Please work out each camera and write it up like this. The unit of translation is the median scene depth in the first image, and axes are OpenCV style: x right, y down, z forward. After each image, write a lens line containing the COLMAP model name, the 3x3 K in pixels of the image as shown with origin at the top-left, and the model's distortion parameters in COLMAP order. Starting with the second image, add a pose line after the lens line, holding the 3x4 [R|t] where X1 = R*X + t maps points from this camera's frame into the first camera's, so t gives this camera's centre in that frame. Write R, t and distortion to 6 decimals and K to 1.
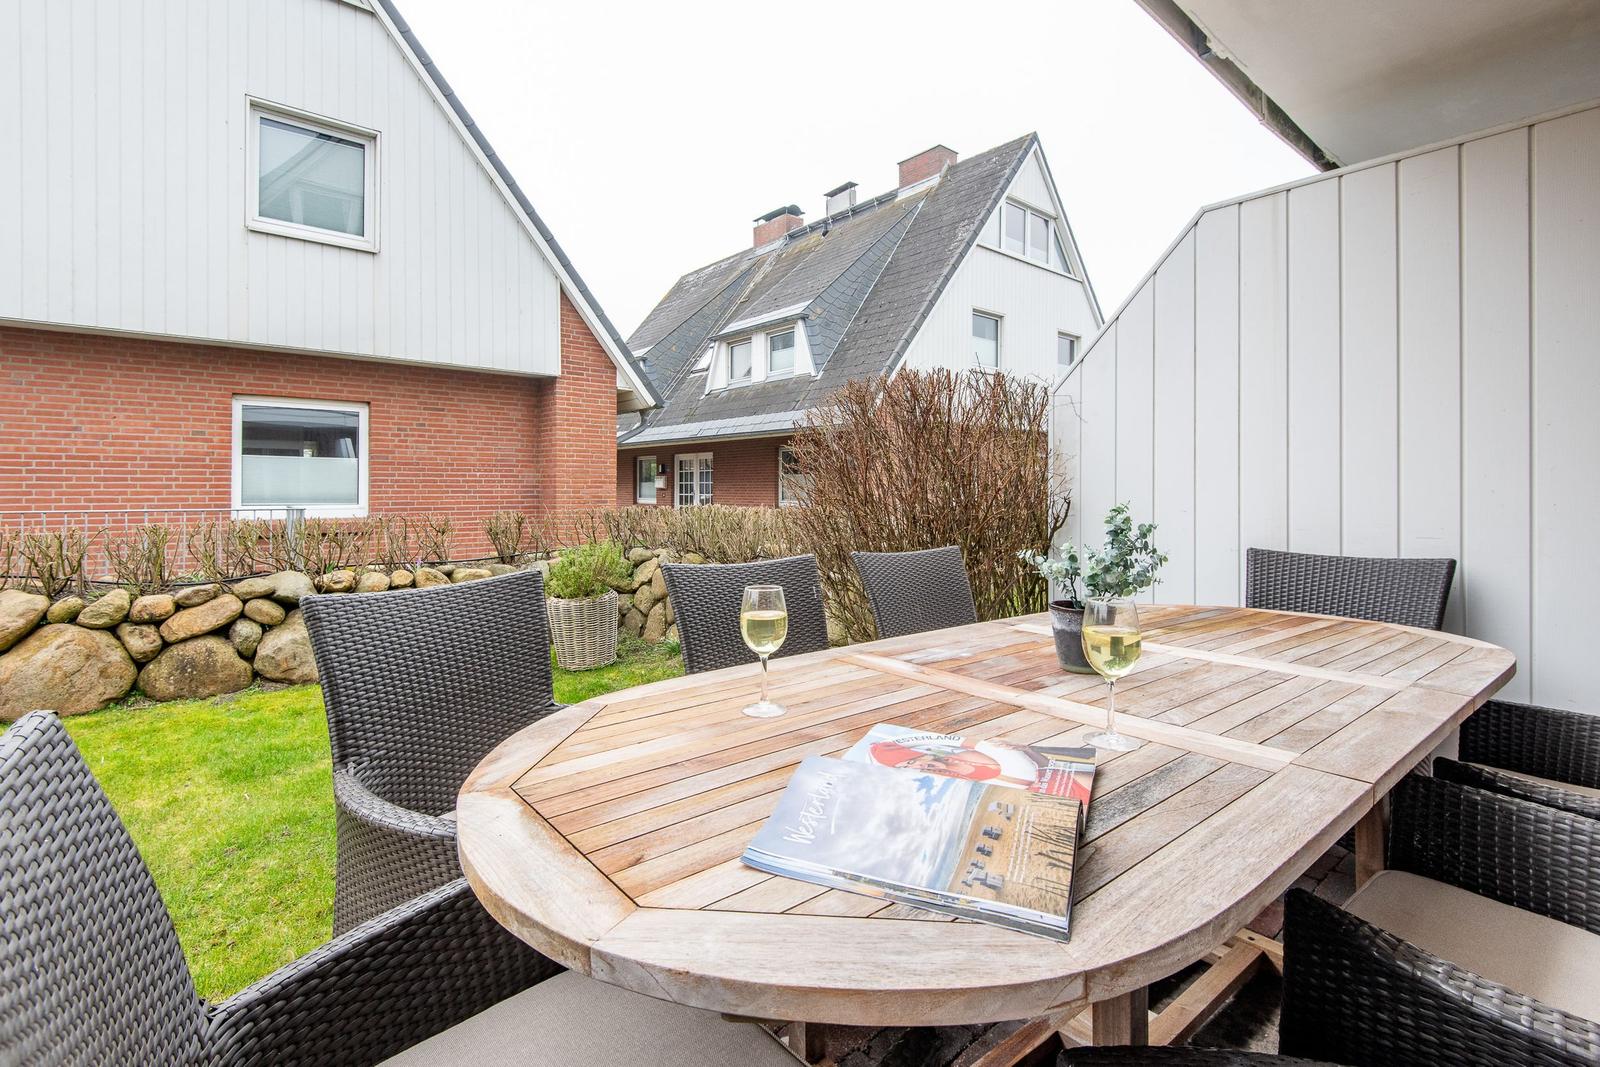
lens RADIAL K [[736.7, 0, 784.7], [0, 736.7, 489.6], [0, 0, 1]] dist [-0.005220, -0.001137]
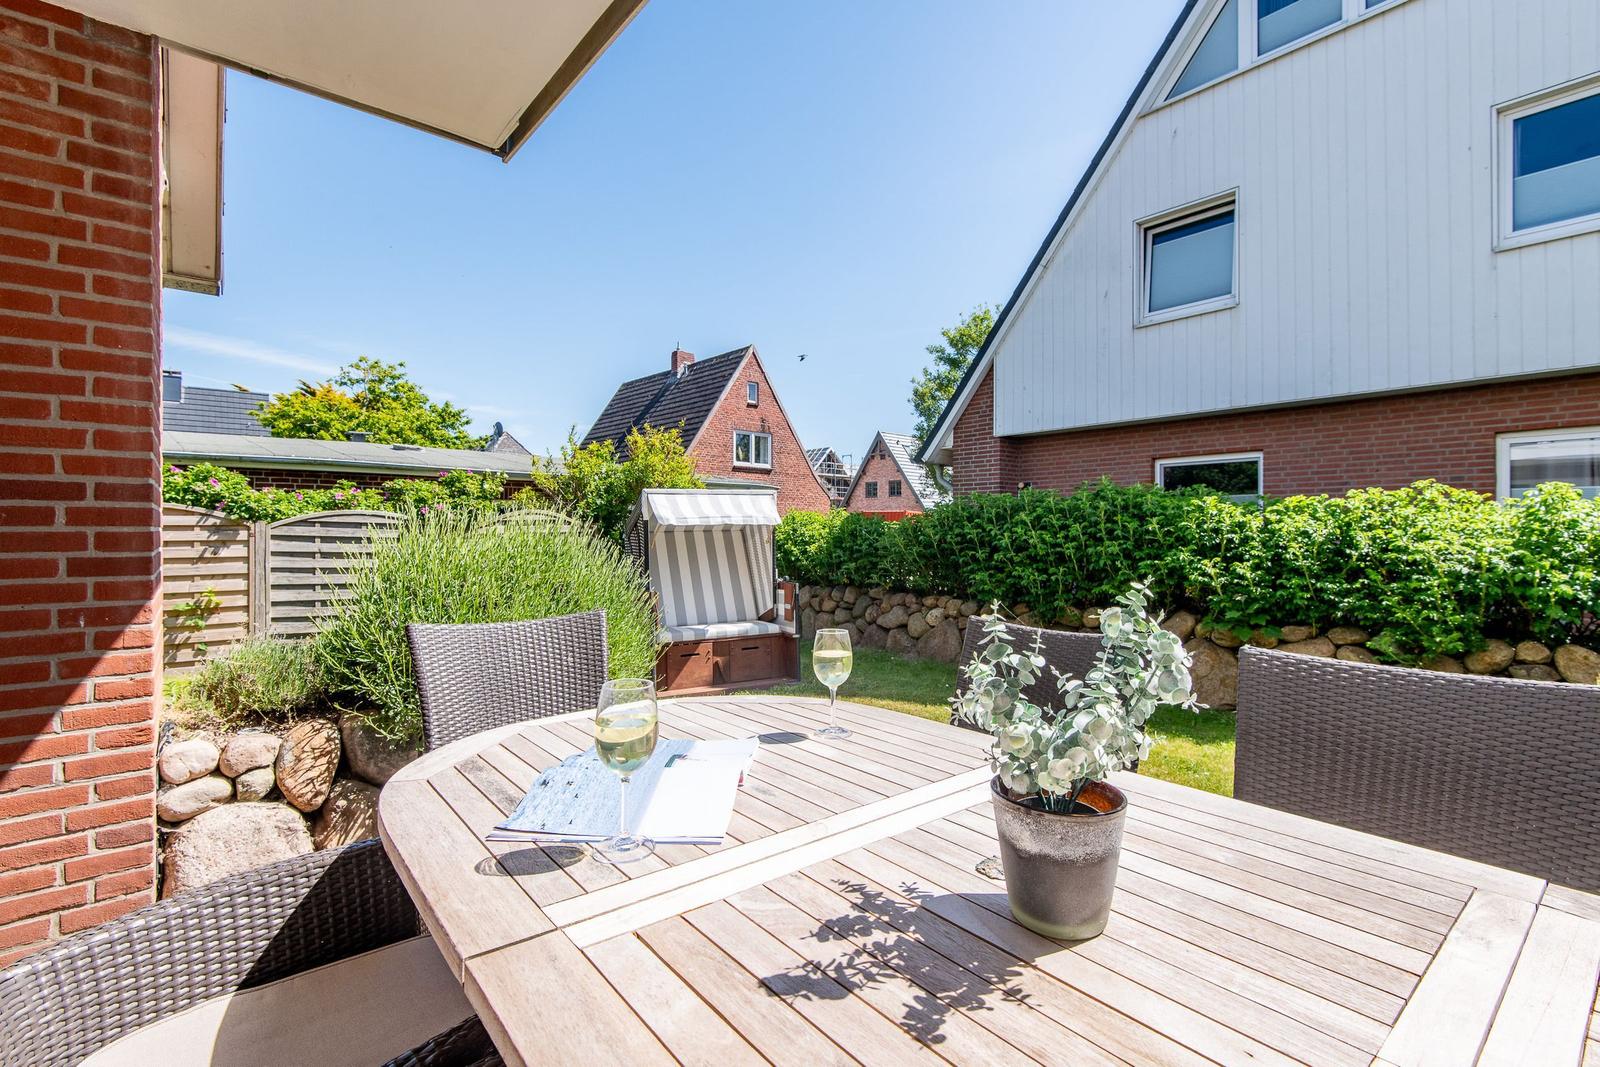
lens RADIAL K [[736.7, 0, 826.3], [0, 736.7, 533.2], [0, 0, 1]] dist [-0.005220, -0.001137]
pose [[0.006428, -0.000134, -0.999979, 0.174569], [-0.004557, 0.999990, -0.000164, -0.000897], [0.999969, 0.004558, 0.006427, 0.166117]]
